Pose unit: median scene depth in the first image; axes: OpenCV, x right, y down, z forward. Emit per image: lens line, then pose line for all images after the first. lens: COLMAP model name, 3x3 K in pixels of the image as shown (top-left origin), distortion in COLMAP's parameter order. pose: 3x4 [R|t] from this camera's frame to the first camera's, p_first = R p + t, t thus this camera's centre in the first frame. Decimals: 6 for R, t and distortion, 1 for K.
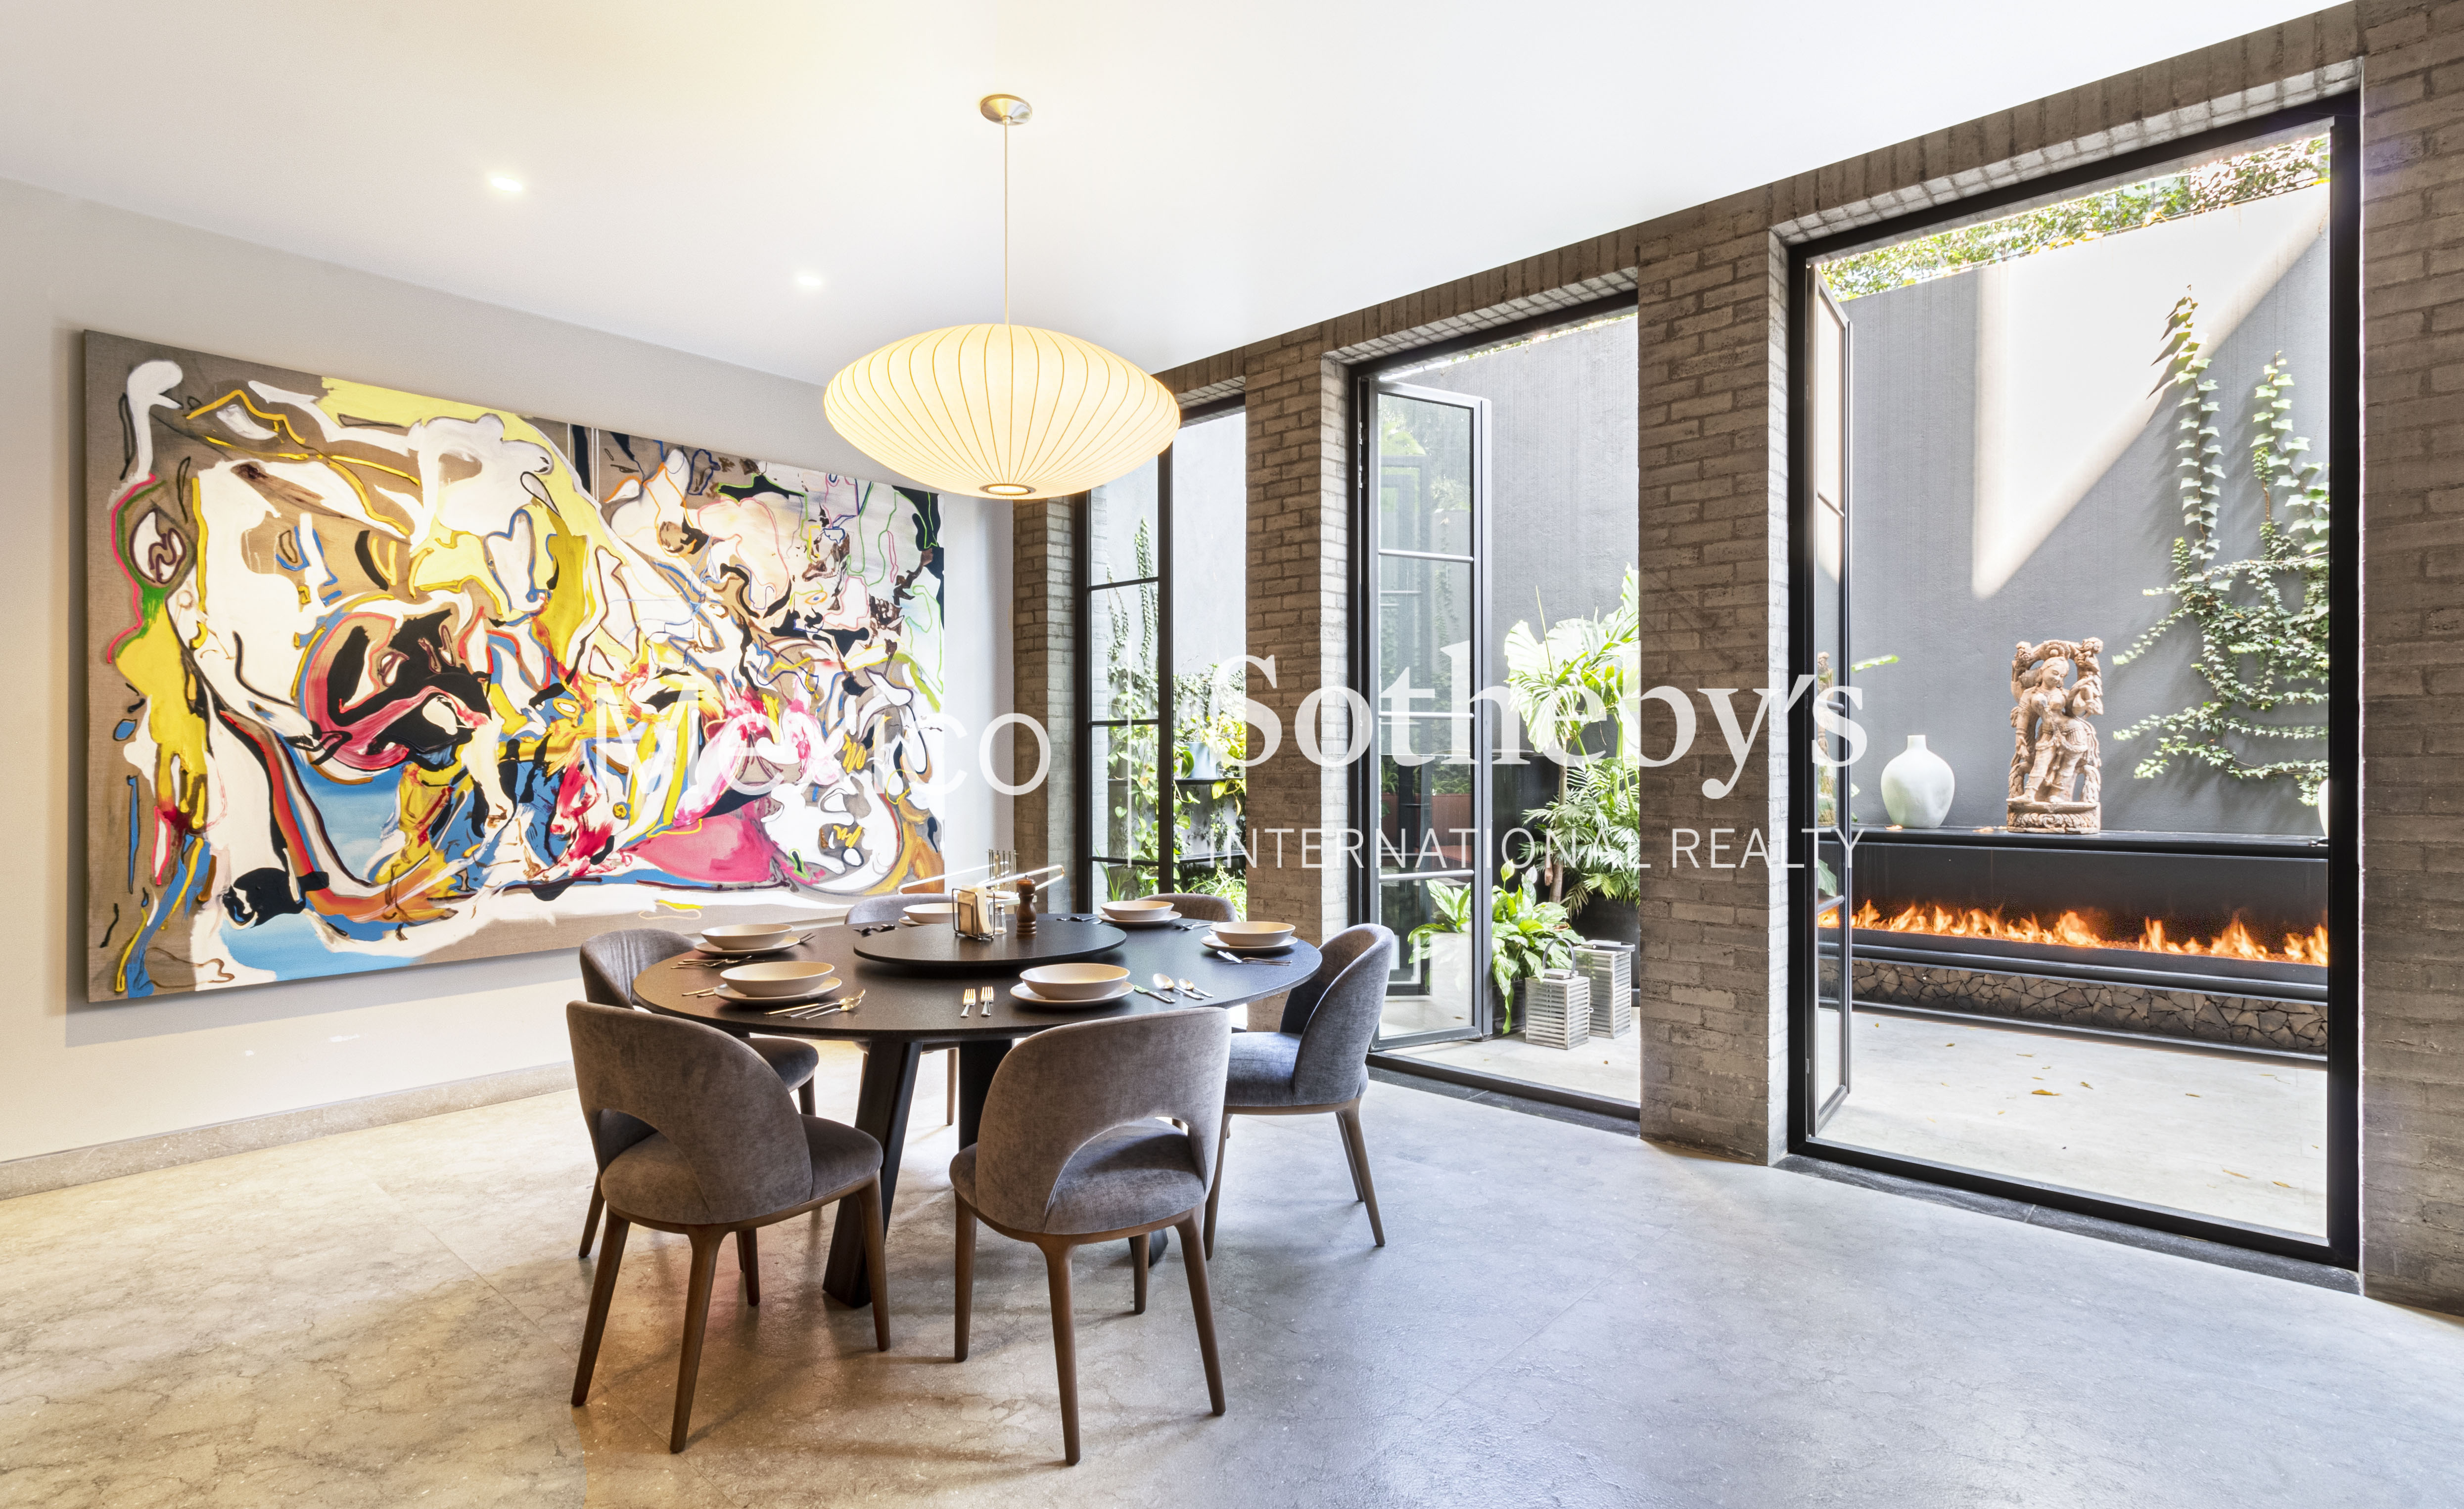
lens RADIAL K [[1178.7, 0, 1235.3], [0, 1178.7, 769.0], [0, 0, 1]] dist [0.000648, 0.002037]
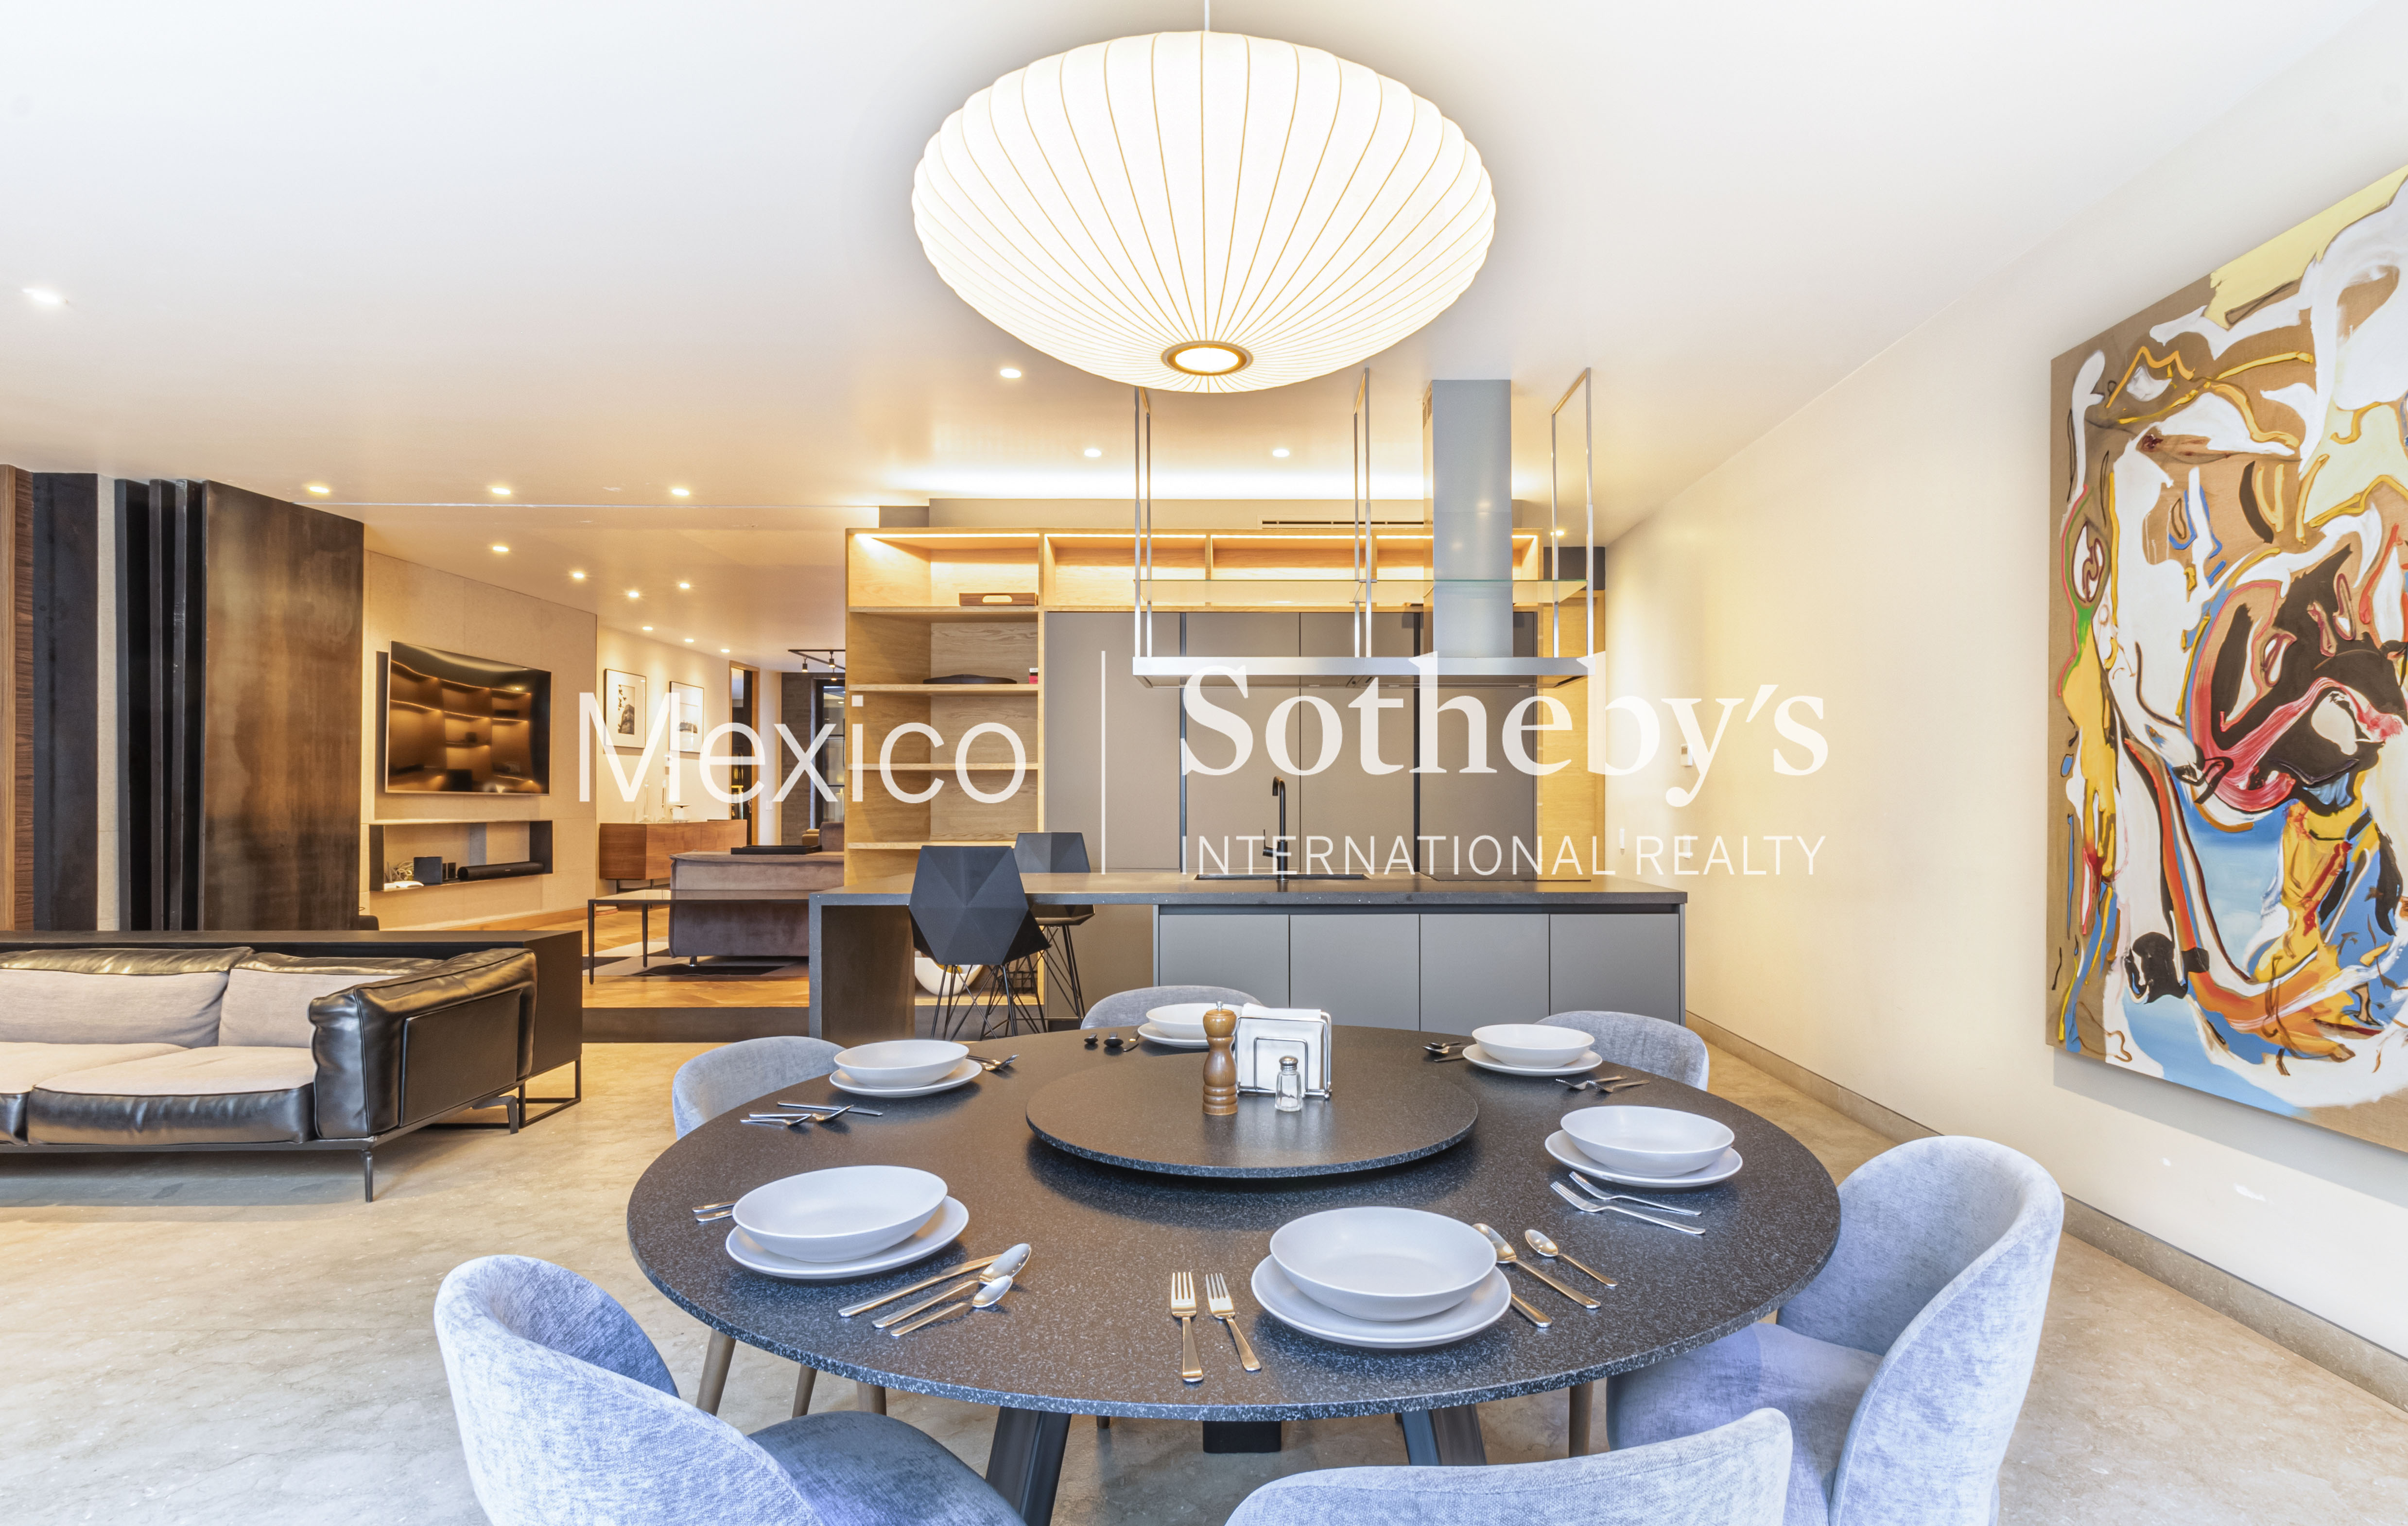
lens RADIAL K [[1171.1, 0, 1266.5], [0, 1171.1, 797.4], [0, 0, 1]] dist [0.005249, -0.000047]
pose [[-0.740335, 0.002672, -0.672233, 0.144650], [-0.002861, 0.999971, 0.007126, -0.010921], [0.672232, 0.007199, -0.740305, 1.102778]]
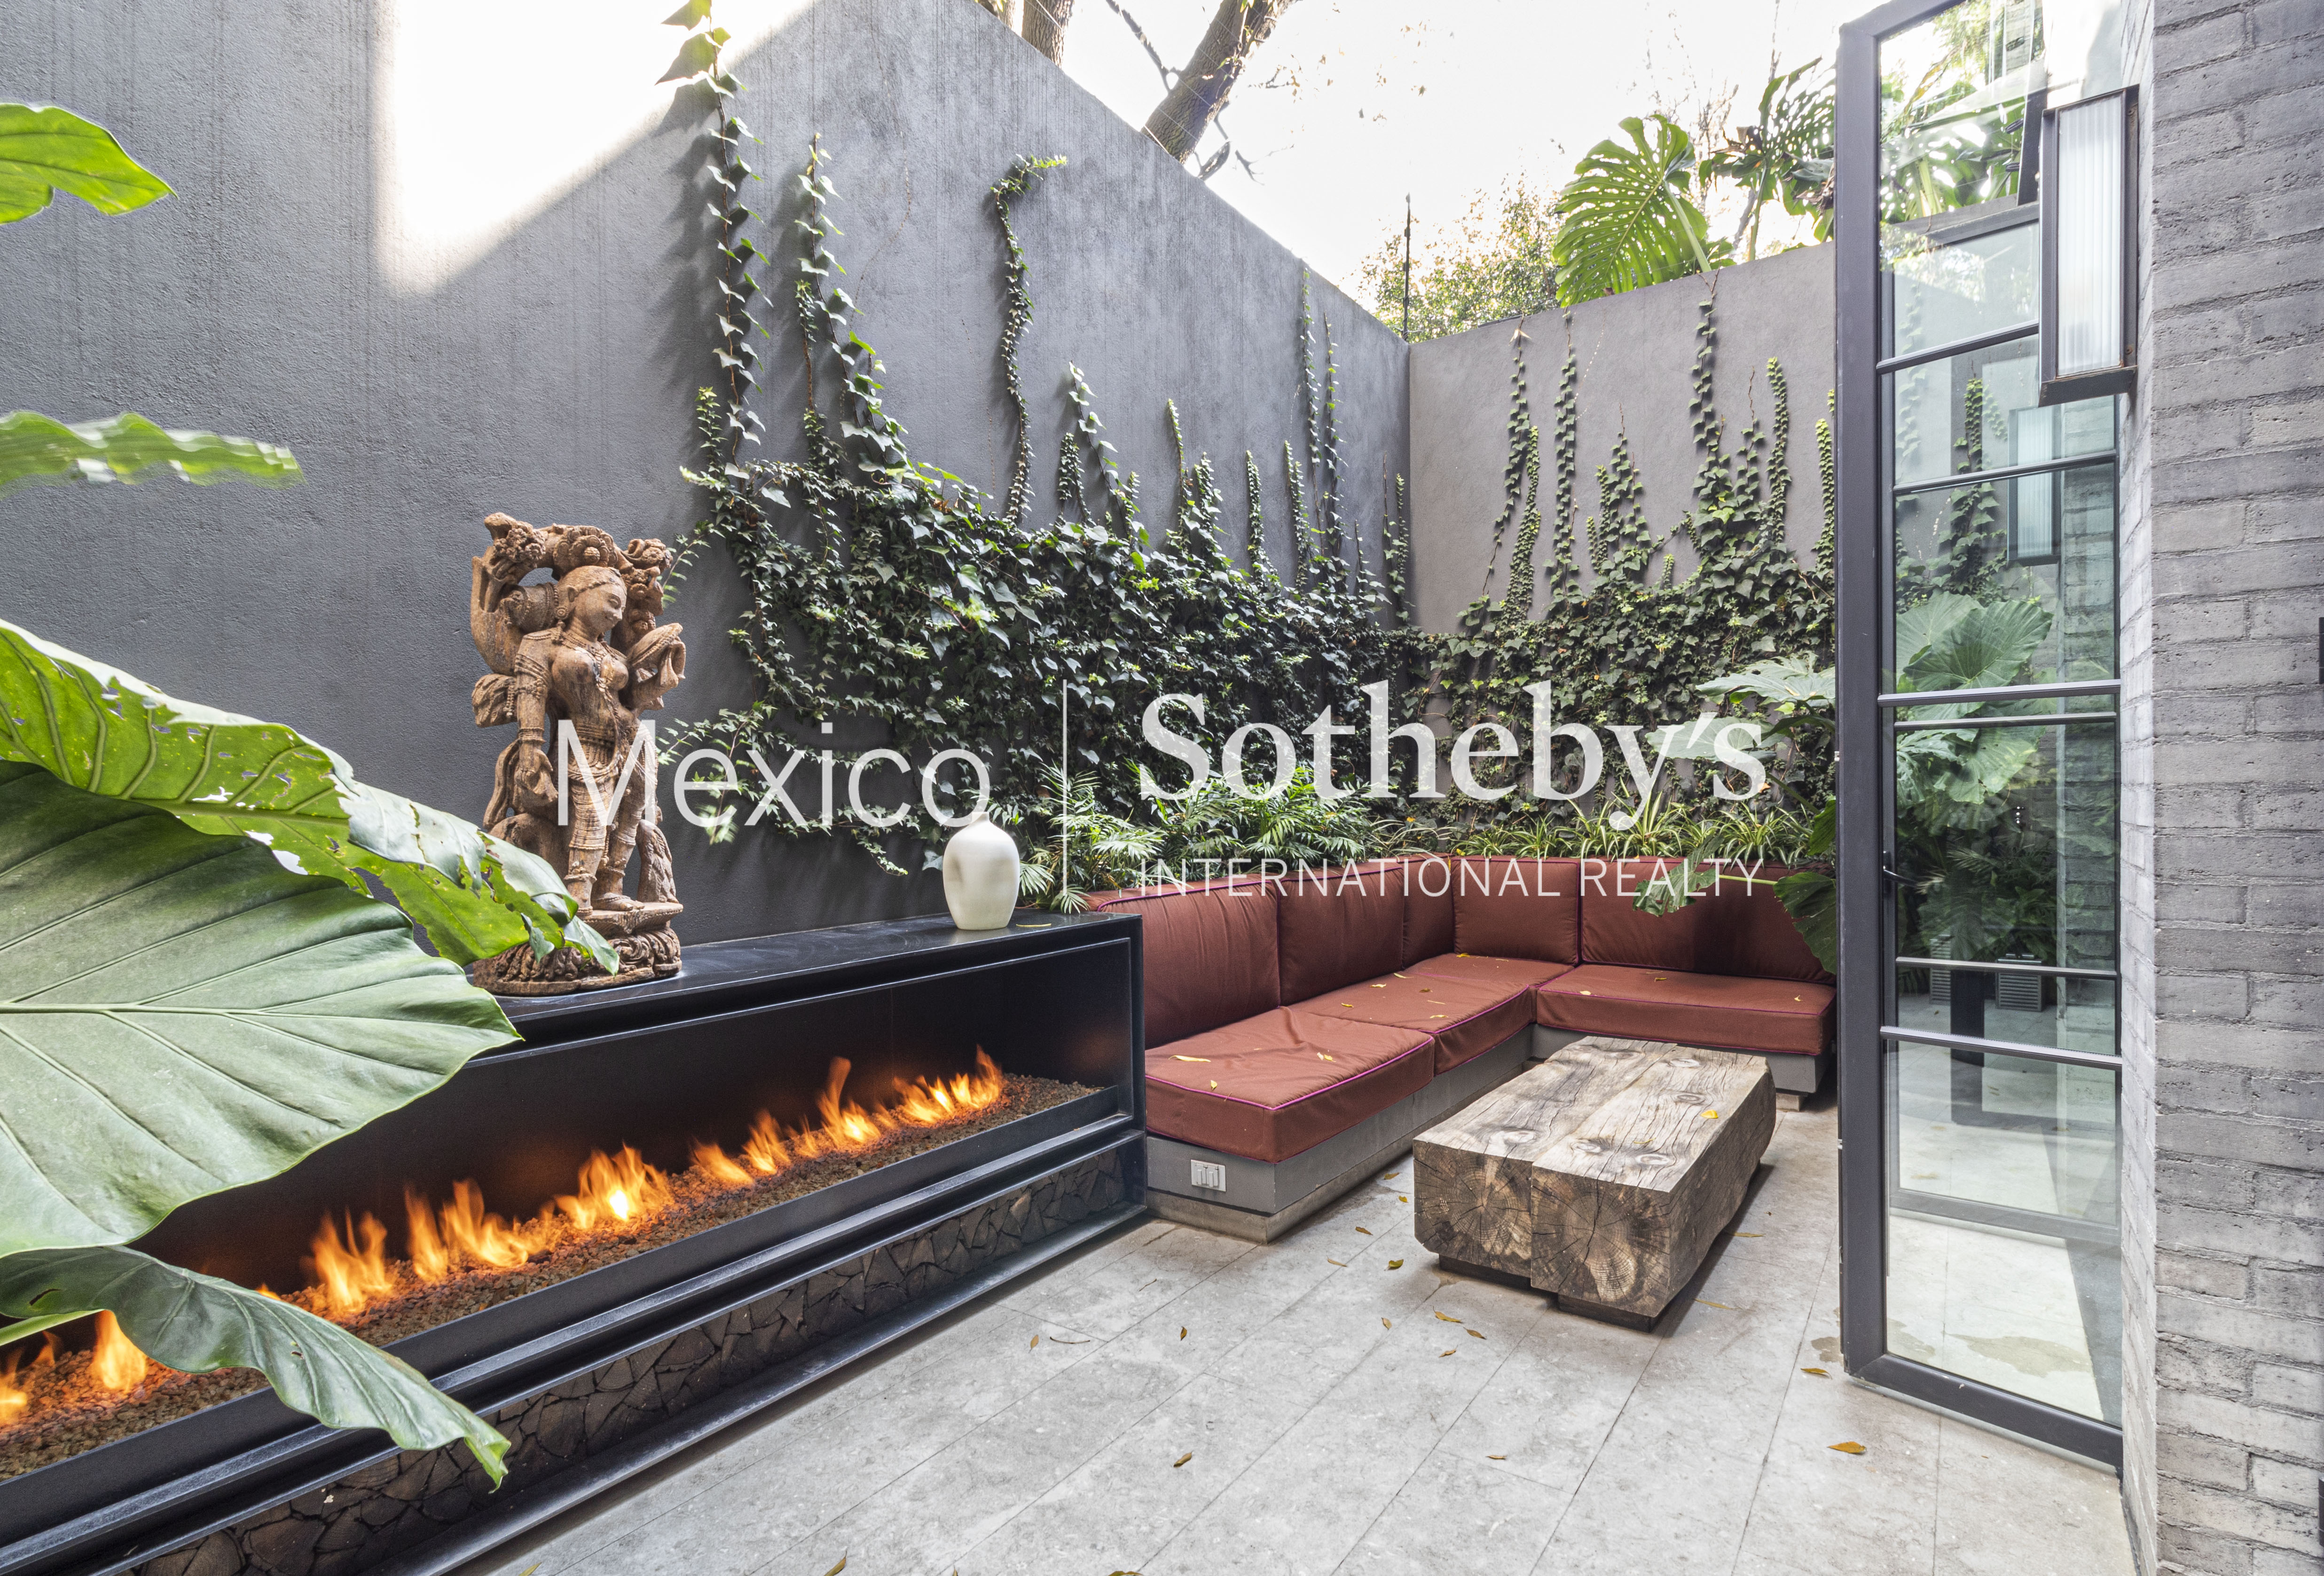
lens RADIAL K [[1146.1, 0, 1230.3], [0, 1146.1, 805.5], [0, 0, 1]] dist [-0.006144, 0.000243]
pose [[-0.144153, -0.004994, 0.989543, 0.345195], [0.017470, 0.999819, 0.007591, -0.010833], [-0.989401, 0.018381, -0.144040, 1.142168]]
